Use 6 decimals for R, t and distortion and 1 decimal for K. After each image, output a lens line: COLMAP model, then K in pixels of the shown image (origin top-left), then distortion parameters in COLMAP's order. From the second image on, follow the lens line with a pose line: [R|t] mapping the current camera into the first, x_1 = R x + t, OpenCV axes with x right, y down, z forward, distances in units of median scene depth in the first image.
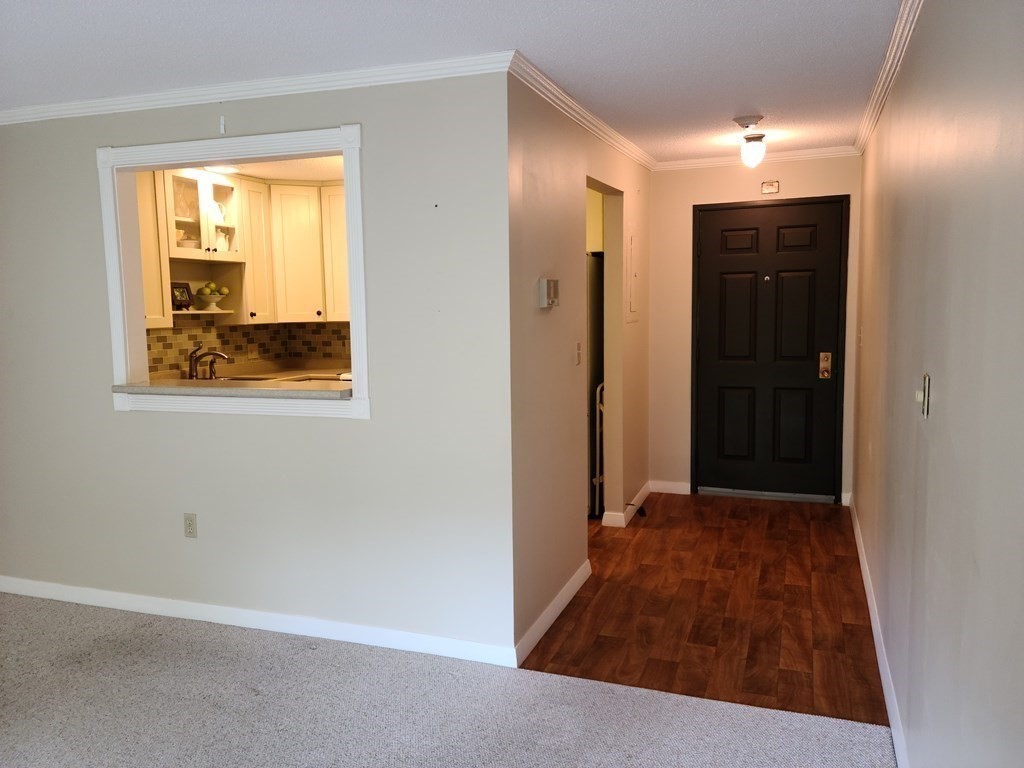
lens RADIAL K [[825.5, 0, 507.3], [0, 825.5, 389.3], [0, 0, 1]] dist [0.061585, 0.004751]
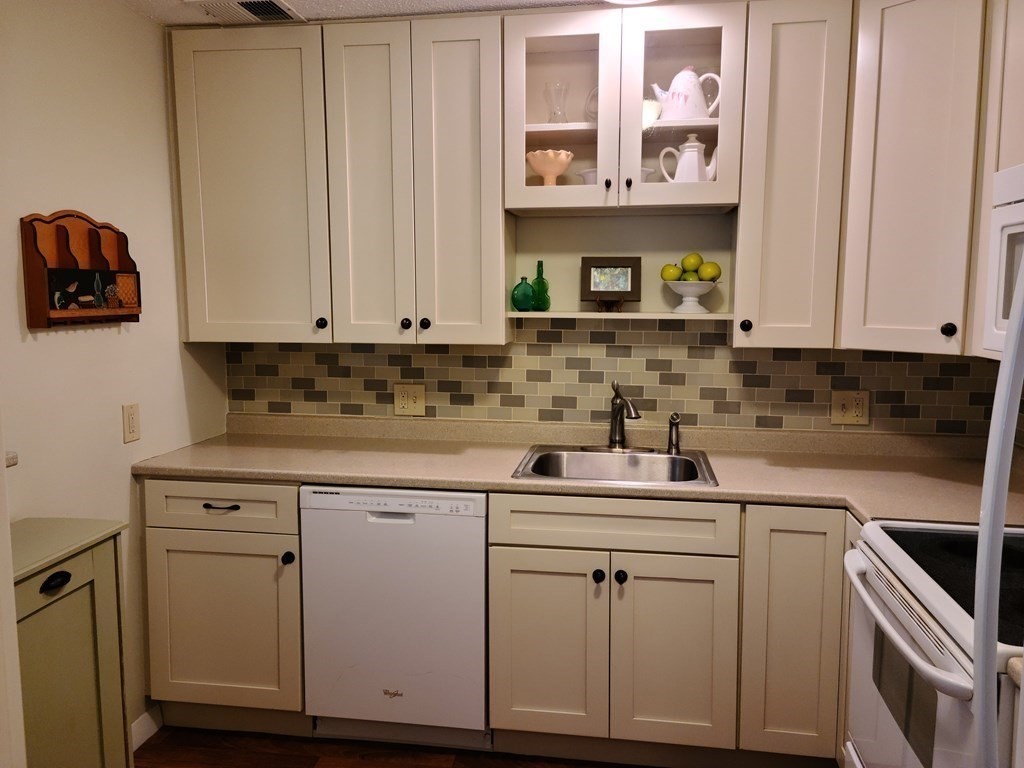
lens RADIAL K [[825.5, 0, 506.7], [0, 825.5, 381.9], [0, 0, 1]] dist [0.061585, 0.004751]
pose [[0.177705, 0.121567, -0.976546, 0.095252], [-0.106394, 0.988897, 0.103744, -0.095045], [0.978315, 0.085463, 0.188666, 0.825317]]
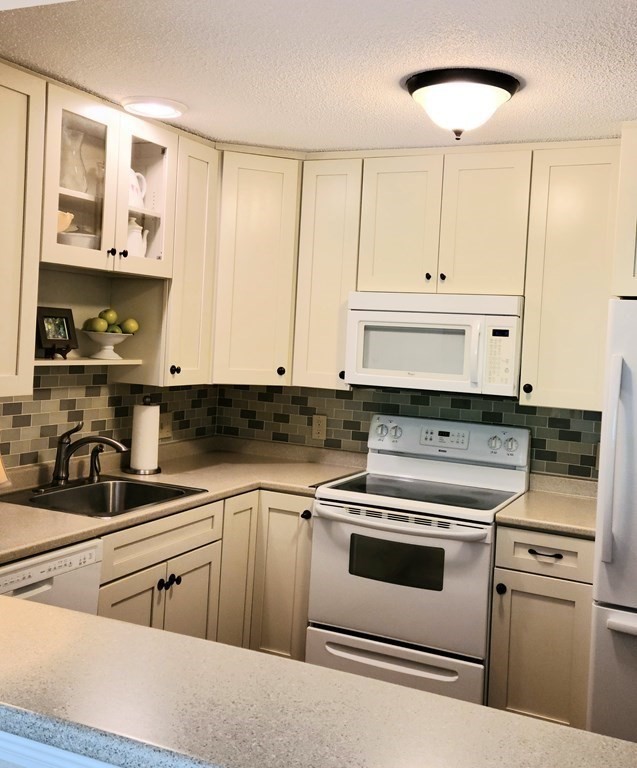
lens RADIAL K [[861.1, 0, 326.8], [0, 861.1, 336.6], [0, 0, 1]] dist [0.065900, 0.000000]
pose [[0.994750, 0.068033, -0.076441, -0.163735], [-0.075254, 0.992539, -0.095936, -0.065516], [0.069344, 0.101184, 0.992448, 0.431328]]
